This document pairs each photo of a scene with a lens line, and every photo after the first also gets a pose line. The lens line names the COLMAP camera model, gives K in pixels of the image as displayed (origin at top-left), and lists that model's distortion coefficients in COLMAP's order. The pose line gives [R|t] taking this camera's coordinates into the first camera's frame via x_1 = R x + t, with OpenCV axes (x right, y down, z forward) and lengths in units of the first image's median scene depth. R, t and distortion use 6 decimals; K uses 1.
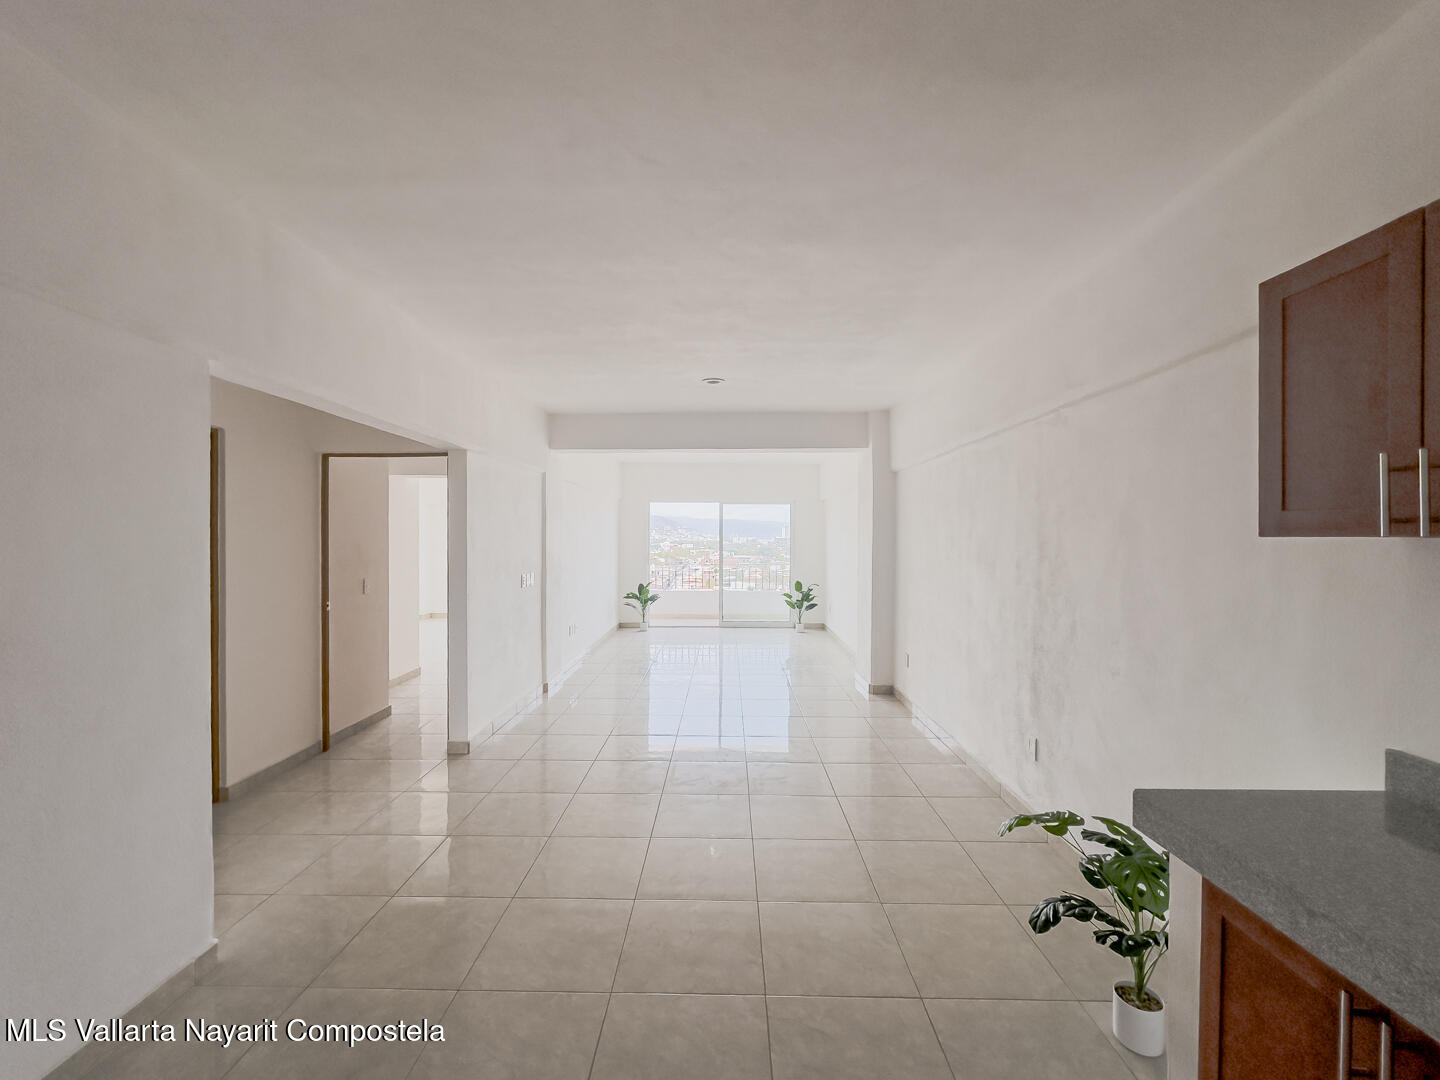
lens RADIAL K [[666.4, 0, 720.0], [0, 666.4, 540.0], [0, 0, 1]] dist [-0.000090, 0.000039]
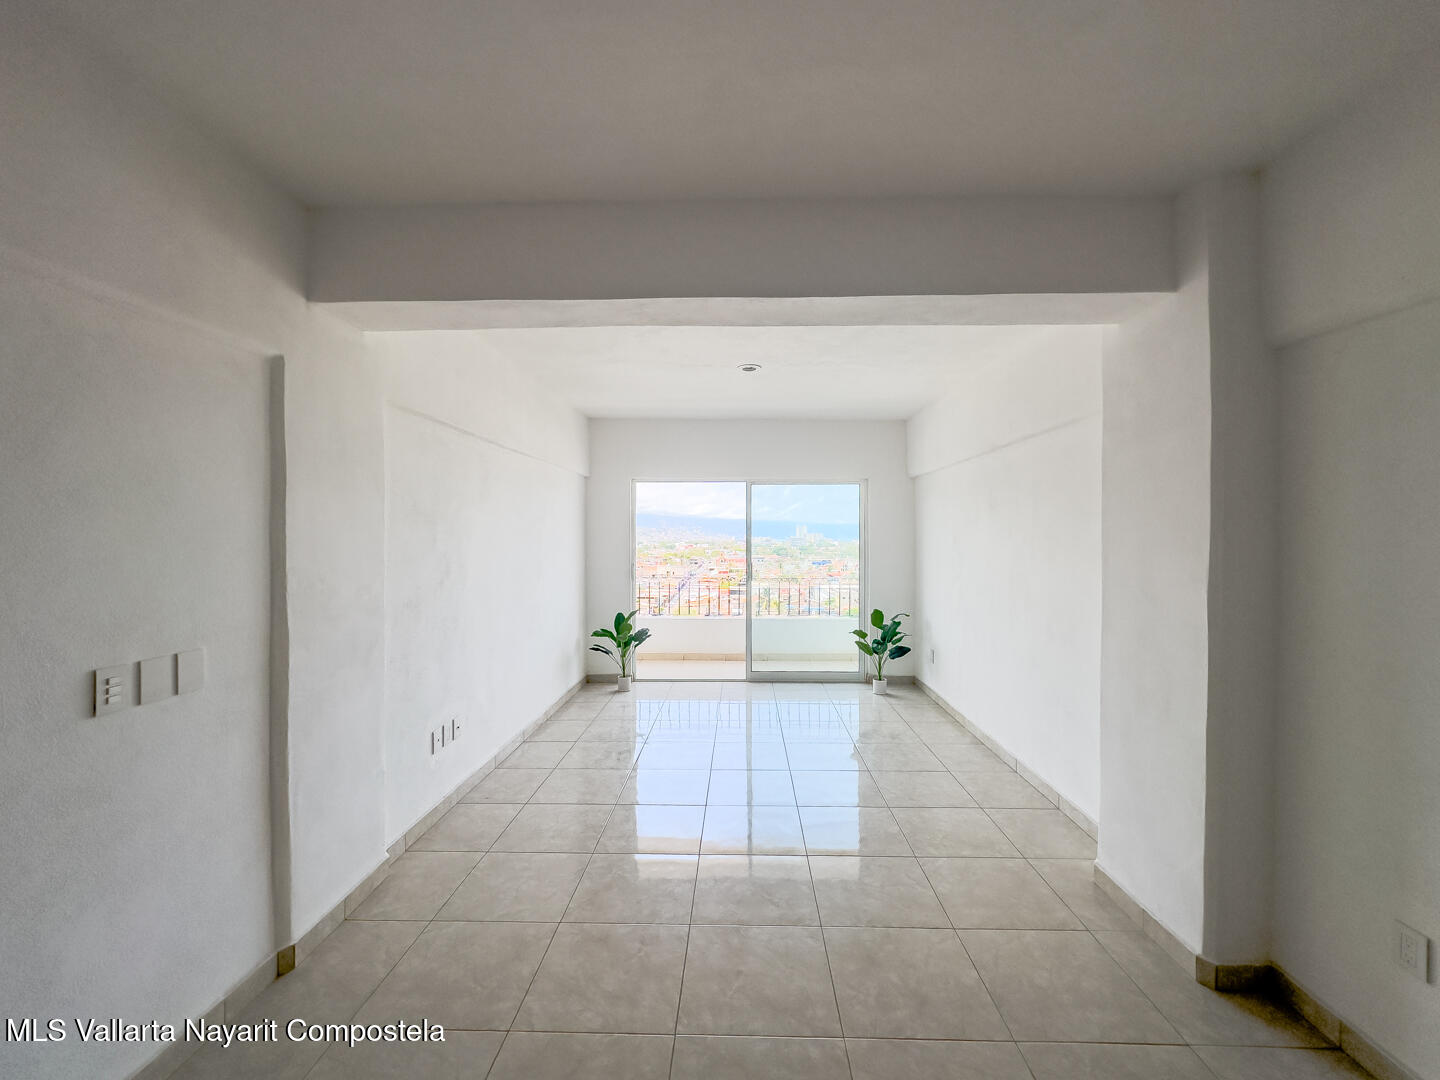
lens RADIAL K [[660.4, 0, 720.0], [0, 660.4, 540.0], [0, 0, 1]] dist [-0.001275, -0.000126]
pose [[0.999741, -0.003112, -0.022544, -0.011879], [0.003112, 0.999995, -0.000017, -0.002043], [0.022543, -0.000053, 0.999746, 0.397052]]
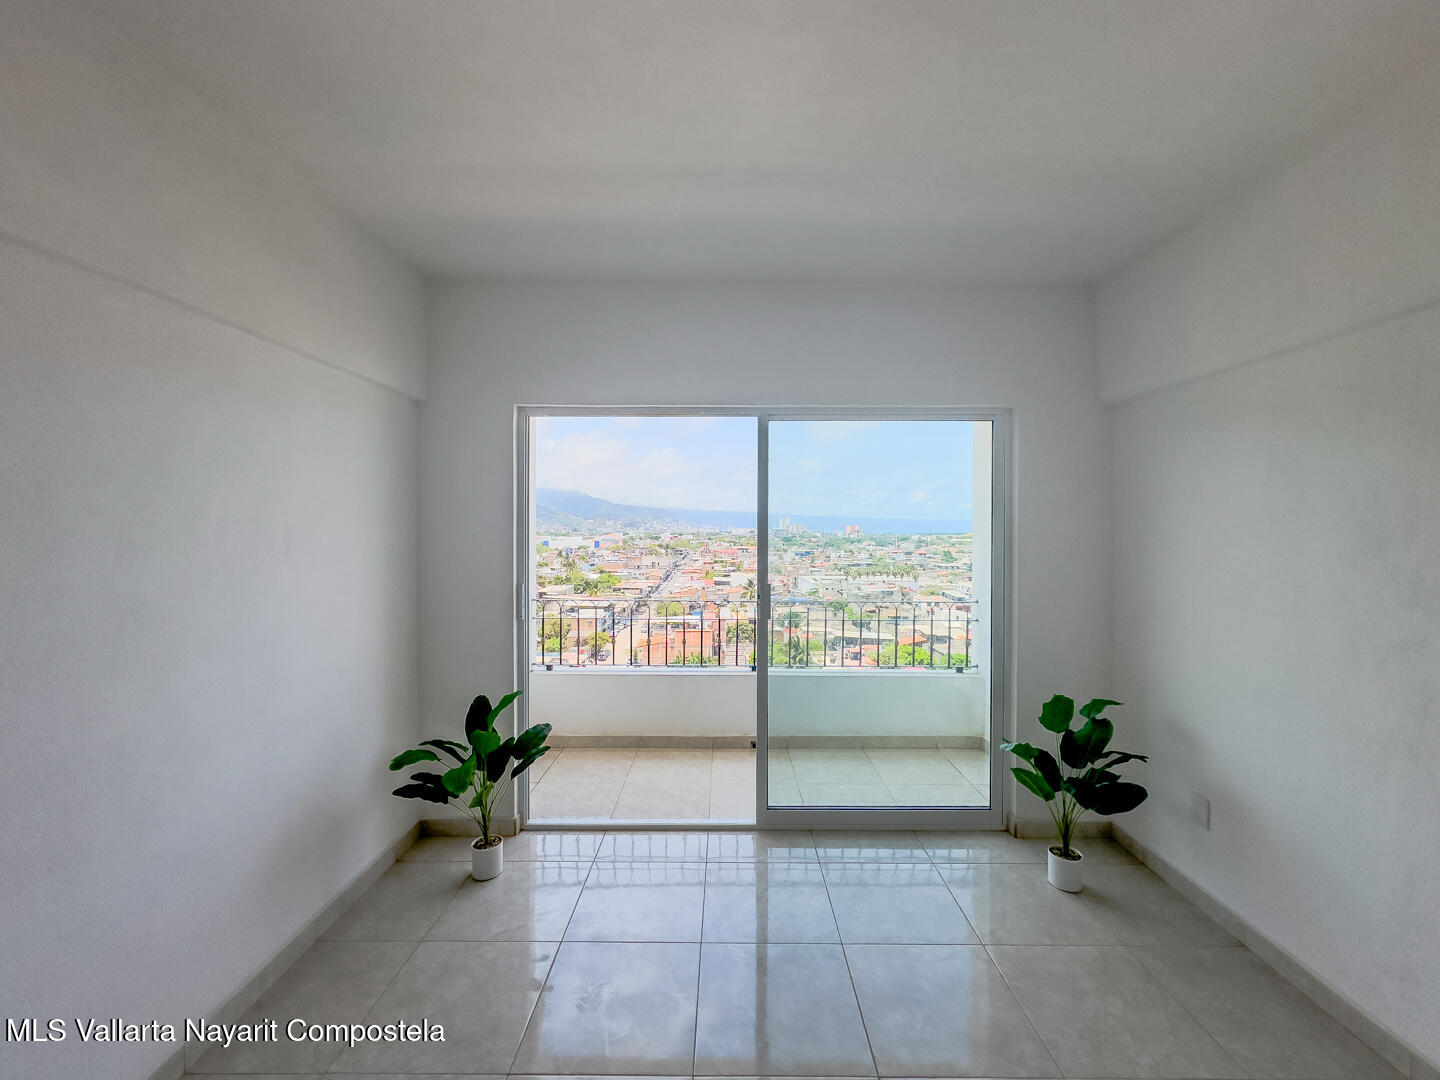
lens RADIAL K [[652.3, 0, 720.0], [0, 652.3, 540.0], [0, 0, 1]] dist [0.000404, 0.000286]
pose [[1.000000, 0.000081, 0.000786, -0.019039], [-0.000092, 0.999908, 0.013532, -0.003963], [-0.000785, -0.013533, 0.999908, 0.741665]]
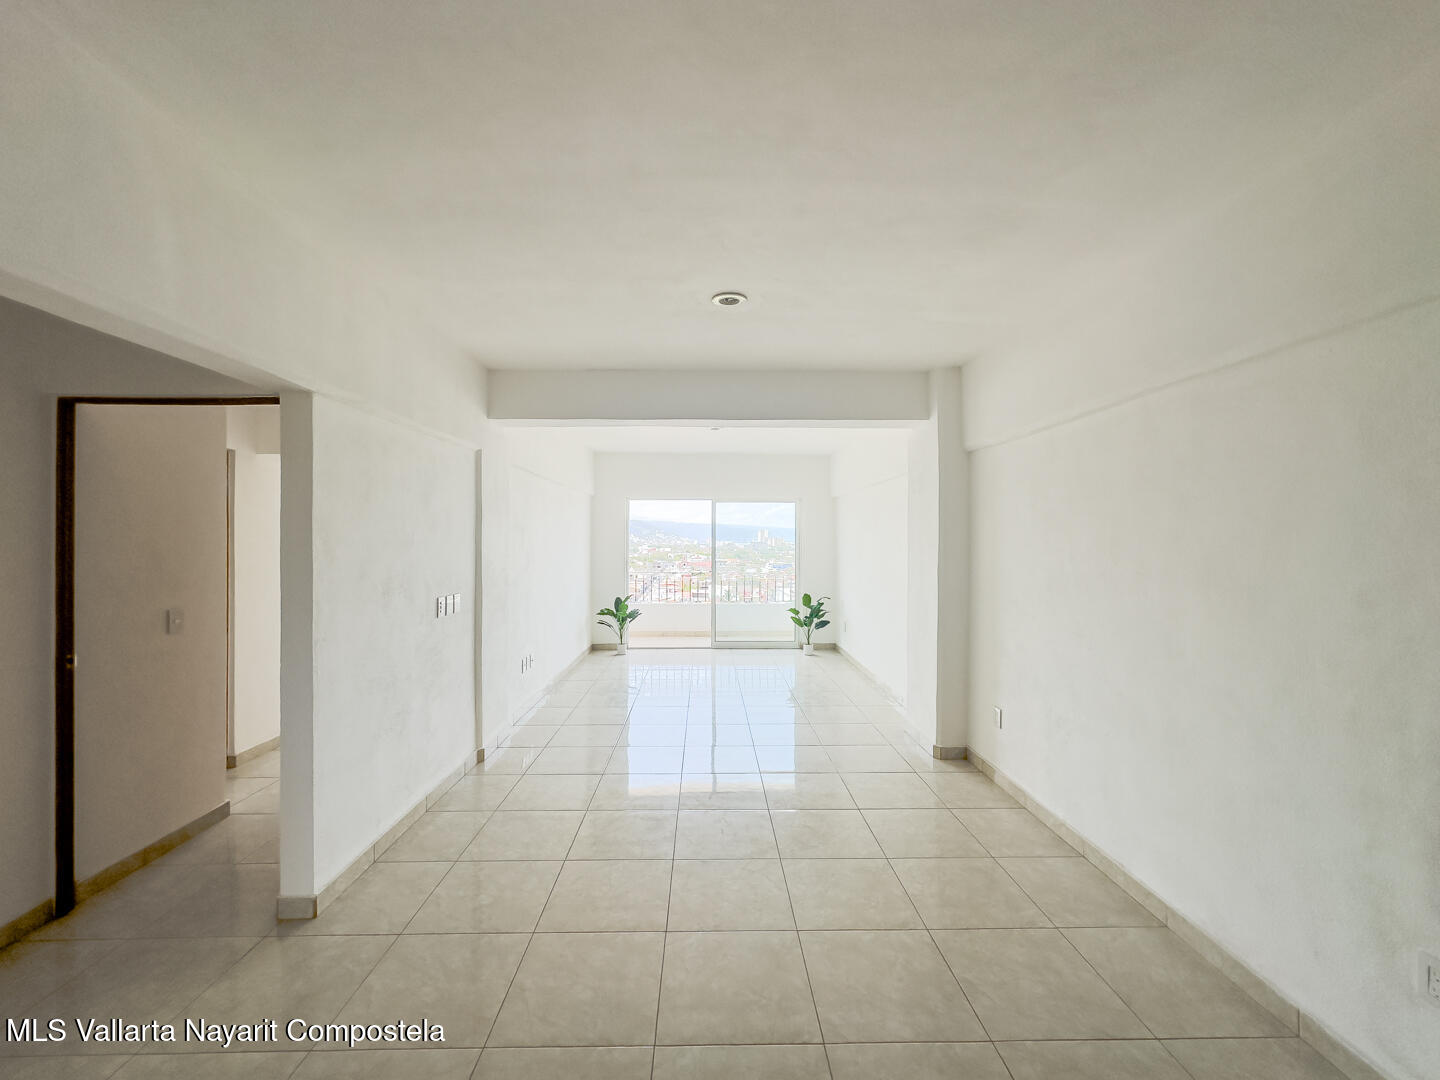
lens RADIAL K [[652.3, 0, 720.0], [0, 652.3, 540.0], [0, 0, 1]] dist [0.000404, 0.000286]
pose [[0.999394, -0.000718, 0.034810, -0.020068], [0.000917, 0.999983, -0.005717, -0.001342], [-0.034806, 0.005745, 0.999378, 0.183910]]
